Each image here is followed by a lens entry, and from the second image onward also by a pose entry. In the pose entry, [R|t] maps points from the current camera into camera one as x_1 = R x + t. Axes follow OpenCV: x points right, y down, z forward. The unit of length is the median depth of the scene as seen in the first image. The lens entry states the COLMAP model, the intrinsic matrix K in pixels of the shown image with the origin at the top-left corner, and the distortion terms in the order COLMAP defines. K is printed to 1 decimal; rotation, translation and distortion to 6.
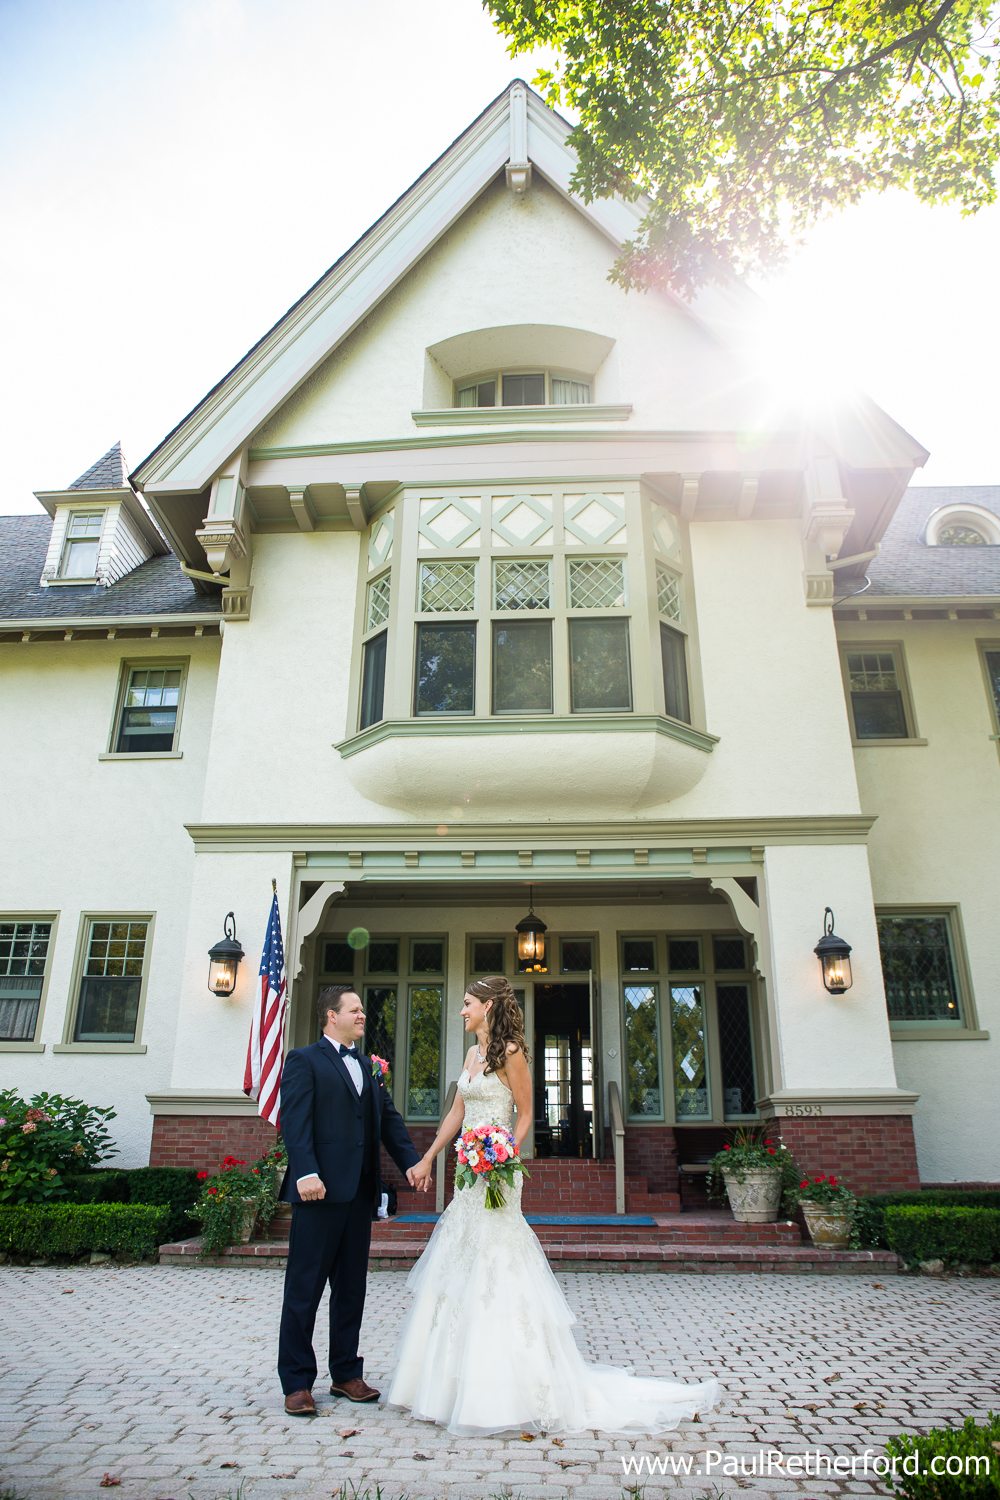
lens RADIAL K [[1030.2, 0, 500.0], [0, 1030.2, 750.0], [0, 0, 1]] dist [-0.110196, 0.102975]
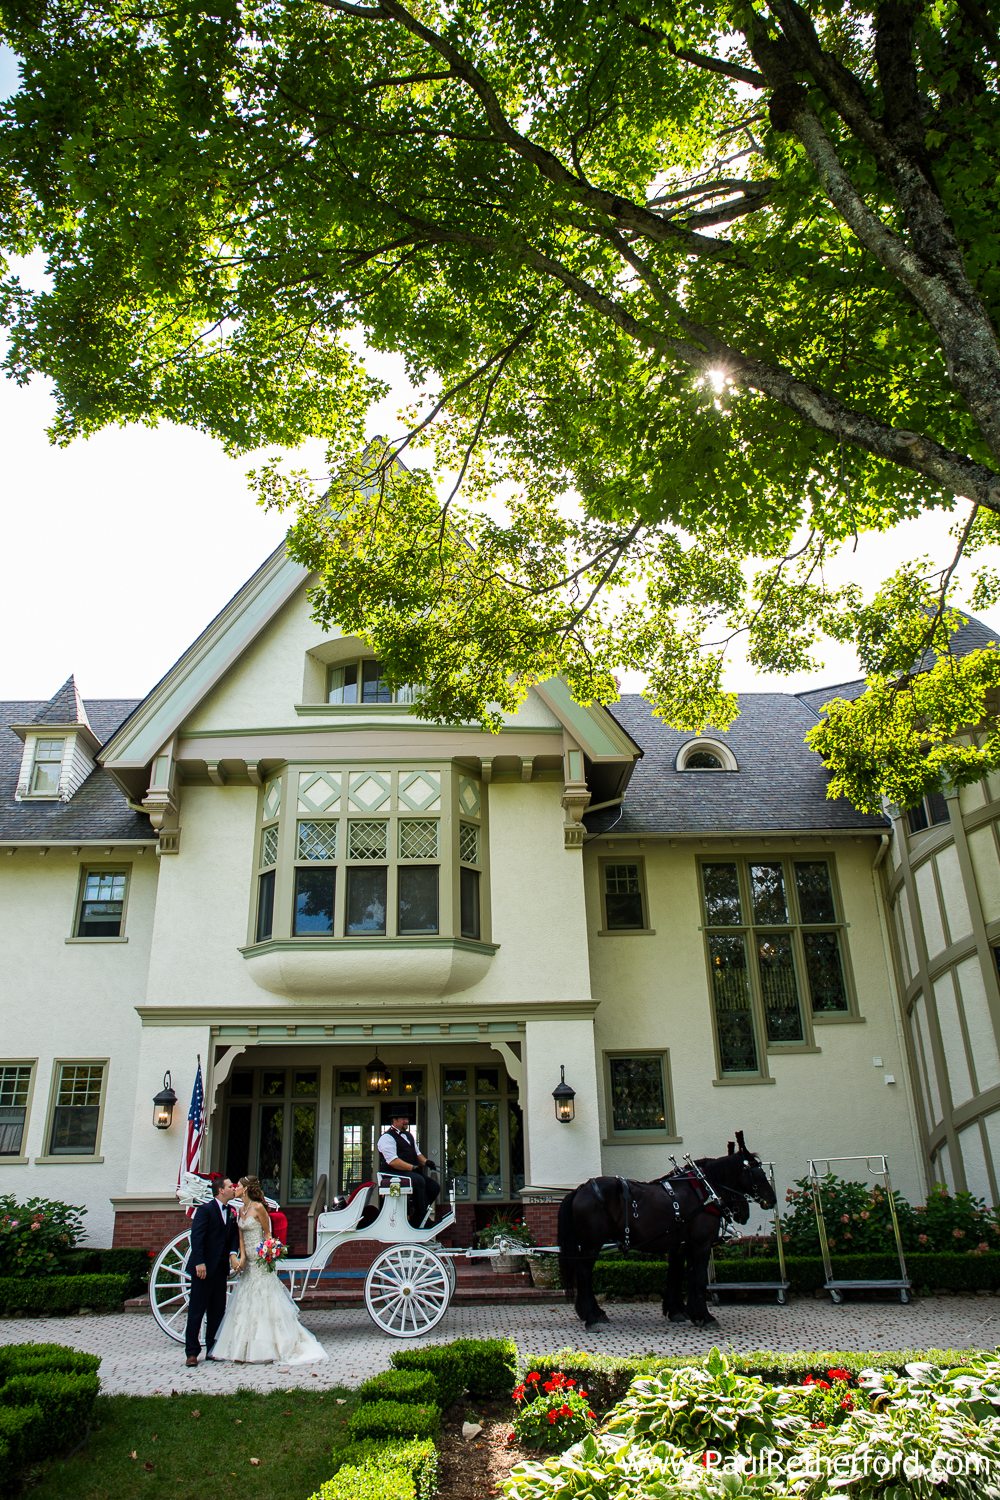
lens RADIAL K [[1030.2, 0, 500.0], [0, 1030.2, 750.0], [0, 0, 1]] dist [-0.110196, 0.102975]
pose [[0.996275, 0.005608, 0.086053, 0.082637], [-0.003059, 0.999554, -0.029722, -0.246277], [-0.086181, 0.029348, 0.995847, -0.485078]]
